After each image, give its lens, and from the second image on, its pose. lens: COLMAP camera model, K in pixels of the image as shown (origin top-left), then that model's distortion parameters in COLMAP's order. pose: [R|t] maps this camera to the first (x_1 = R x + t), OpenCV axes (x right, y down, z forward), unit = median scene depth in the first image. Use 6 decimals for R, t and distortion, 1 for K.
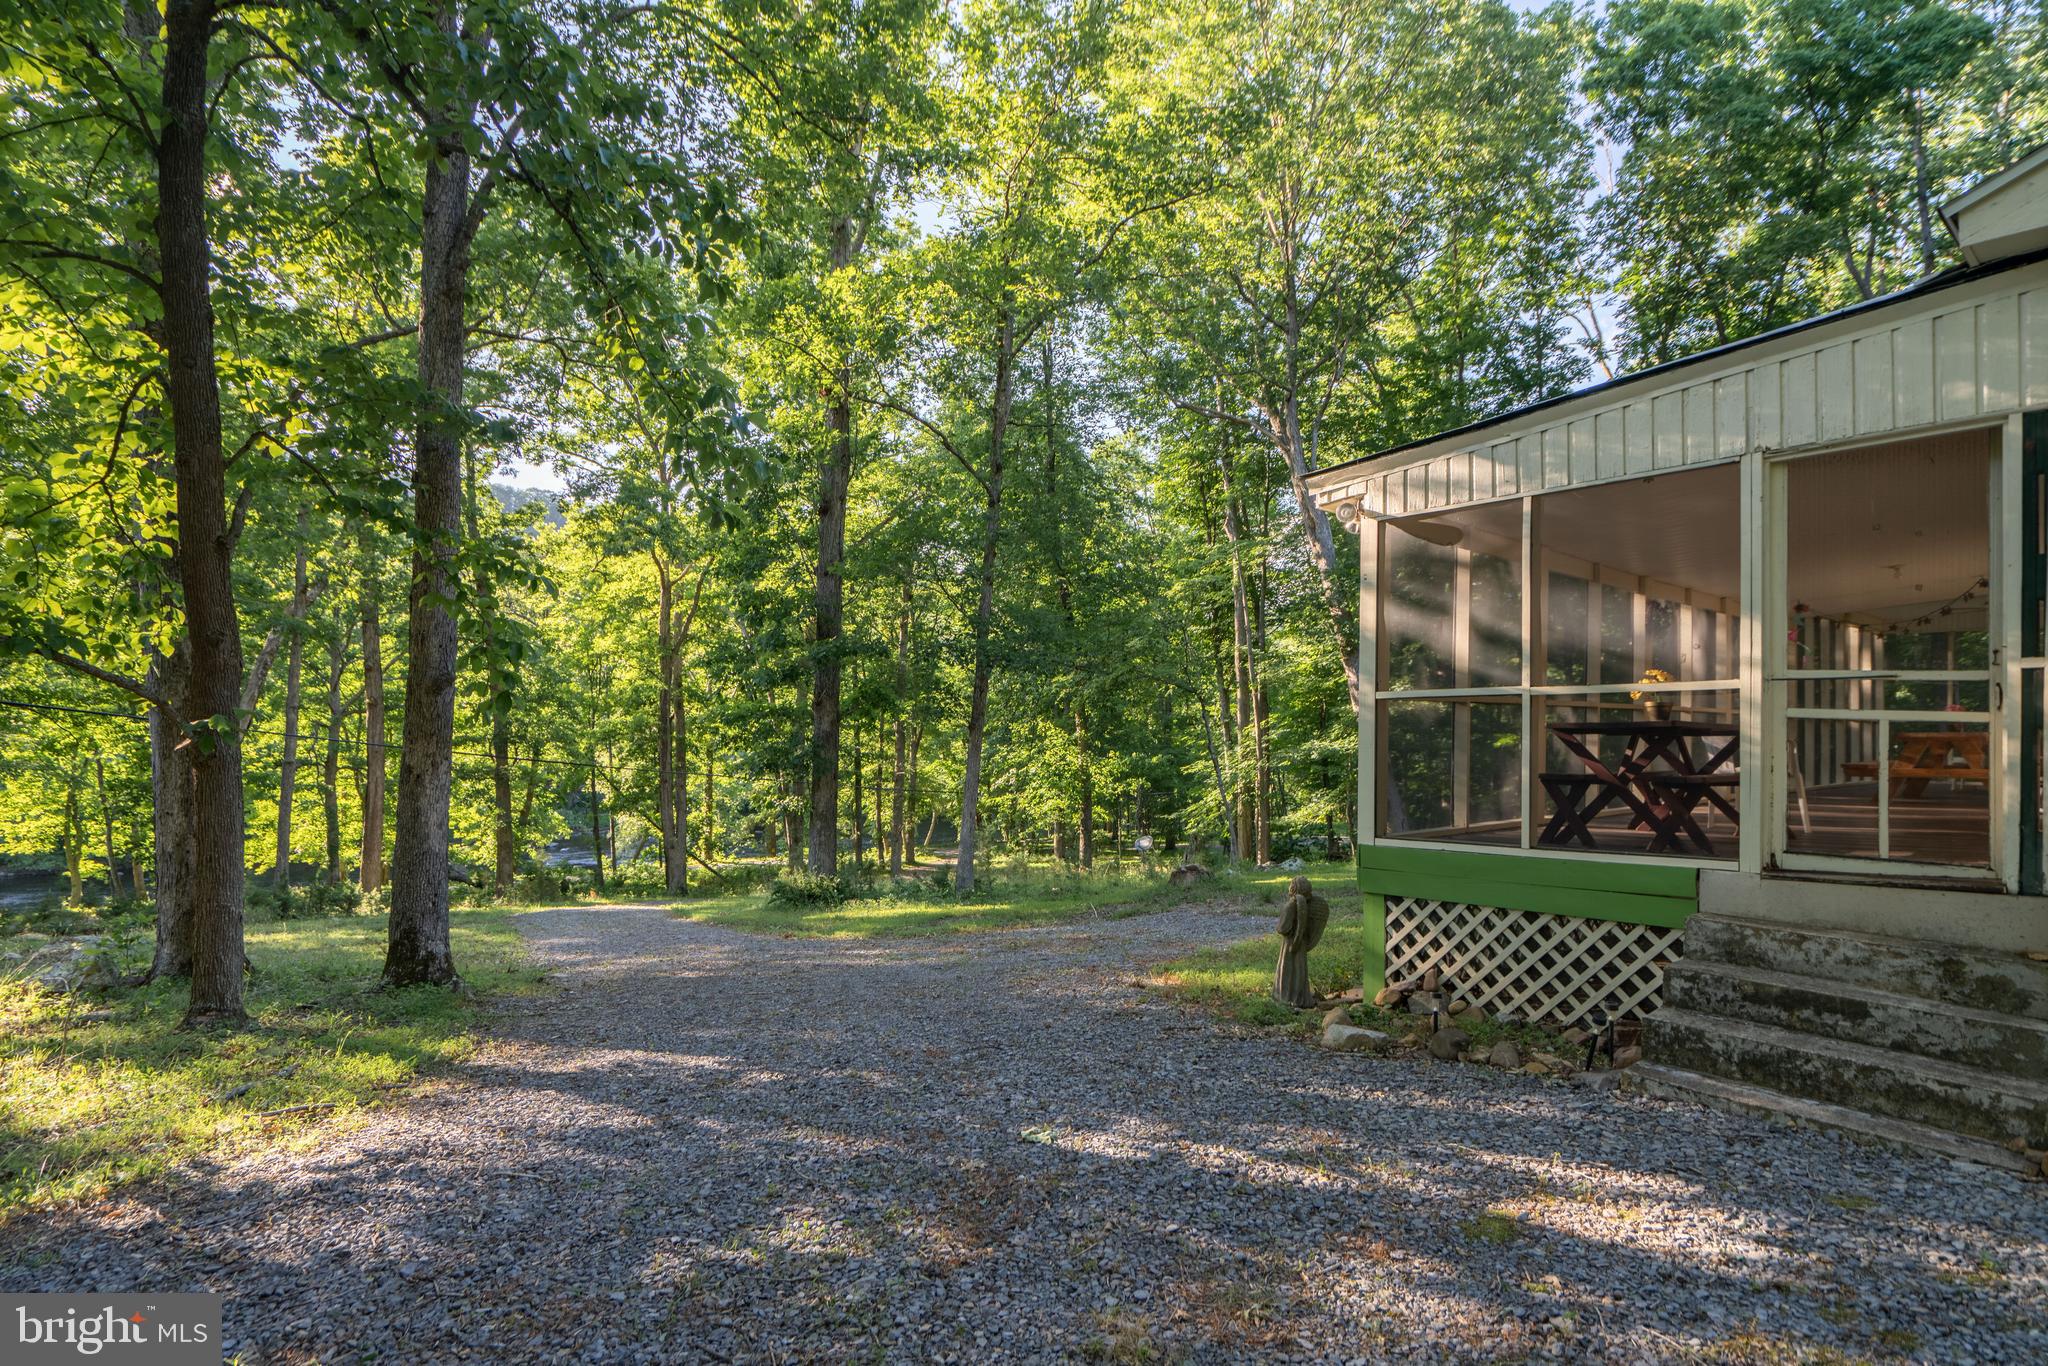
lens RADIAL K [[1081.1, 0, 1026.0], [0, 1081.1, 698.8], [0, 0, 1]] dist [0.038886, 0.001251]
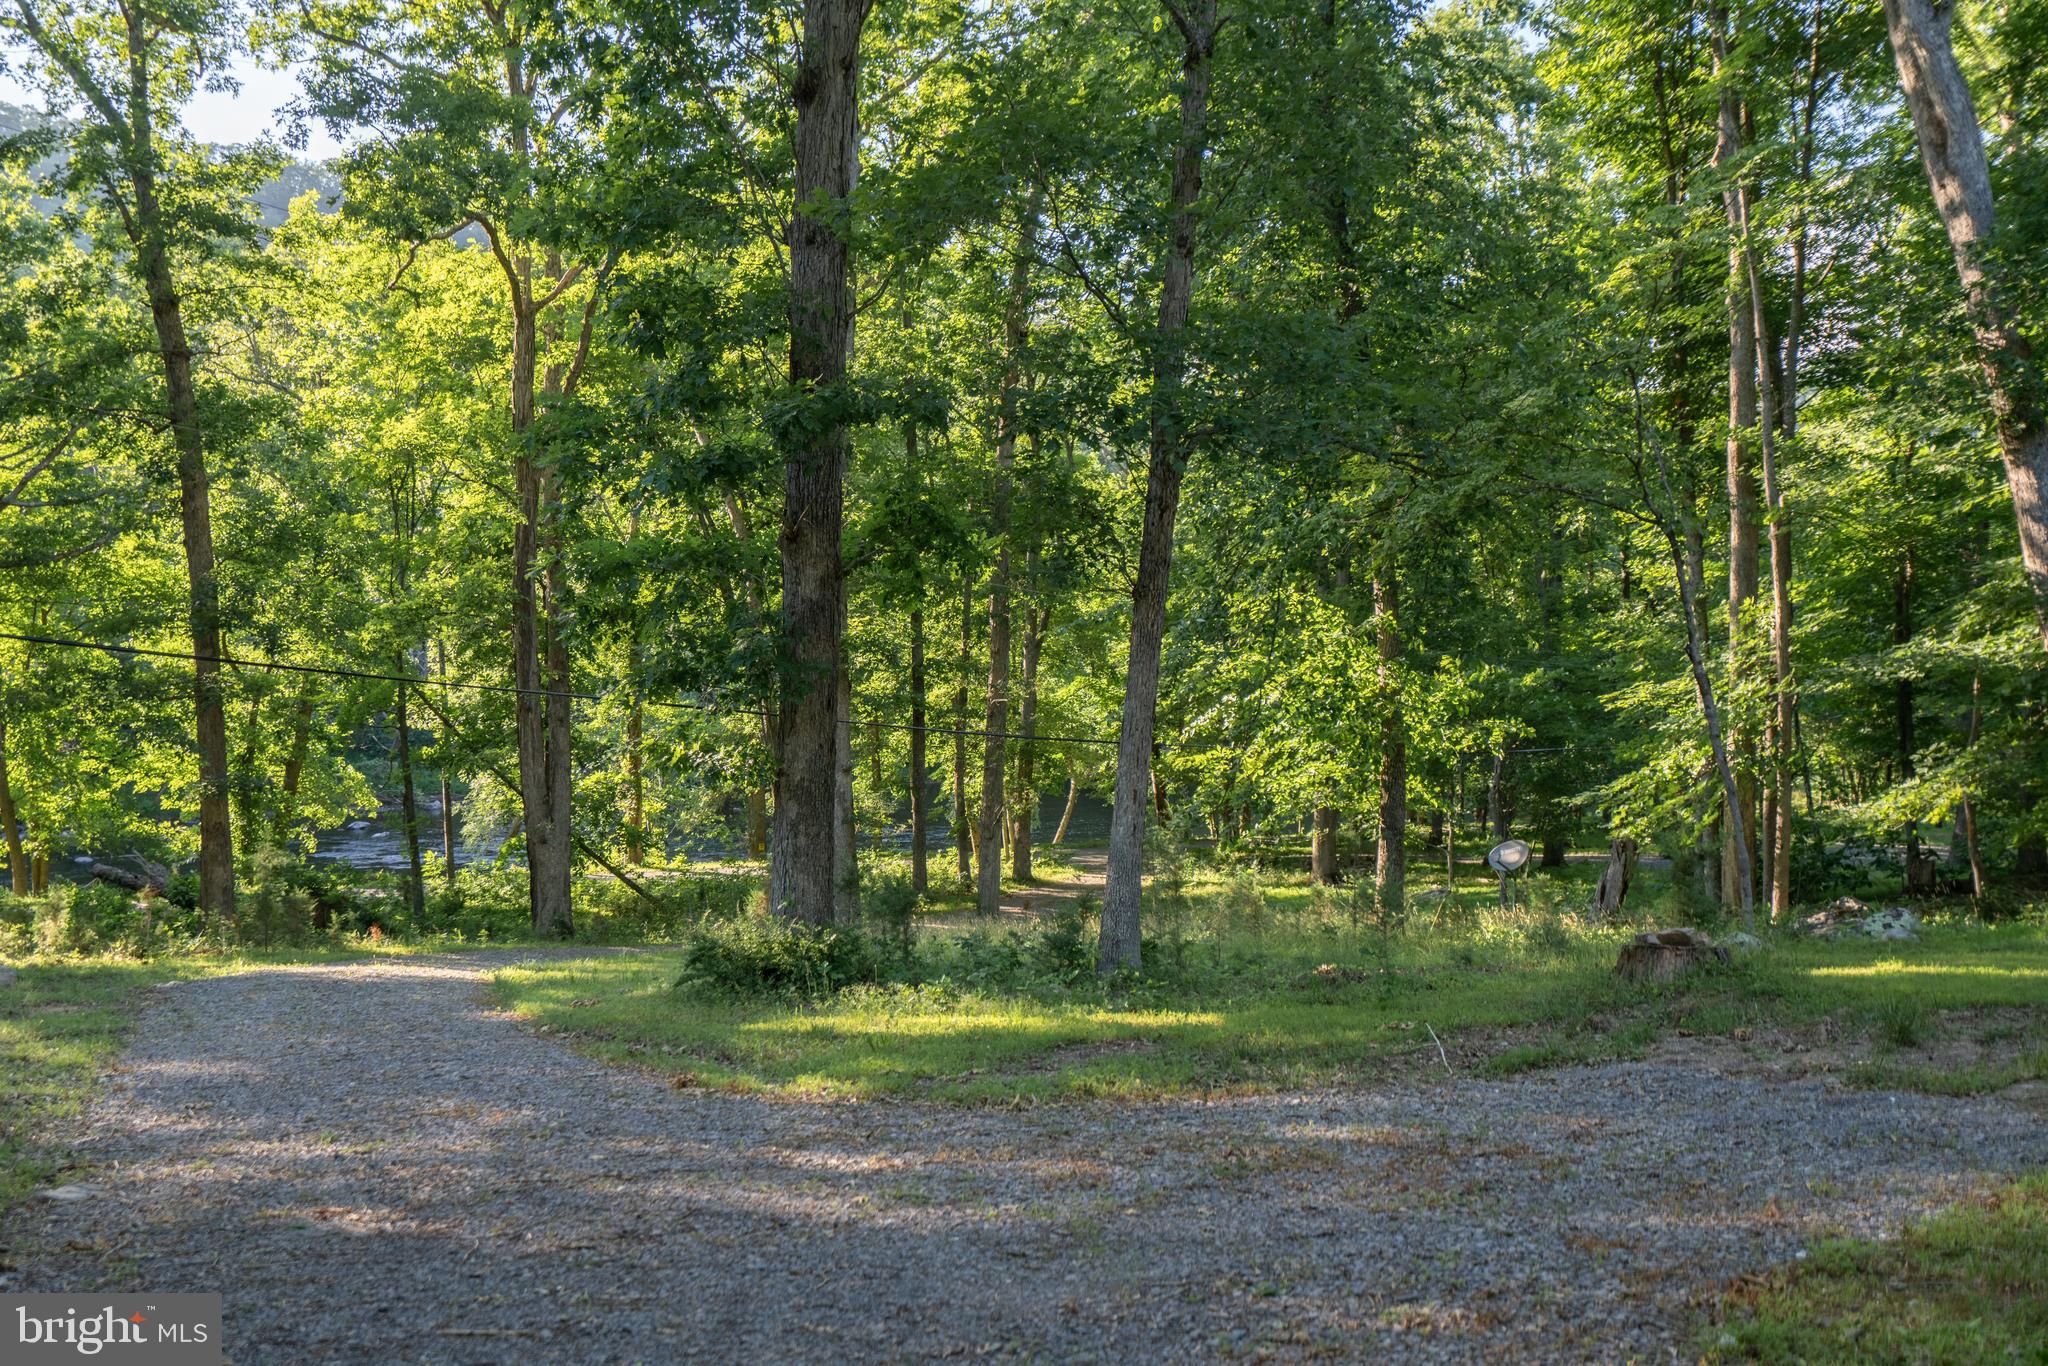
lens RADIAL K [[2086.3, 0, 1022.7], [0, 2086.3, 680.8], [0, 0, 1]] dist [0.032324, 0.000000]
pose [[0.993818, 0.013164, -0.110234, -0.003420], [-0.006822, 0.998310, 0.057711, 0.011647], [0.110808, -0.056602, 0.992229, 0.143810]]
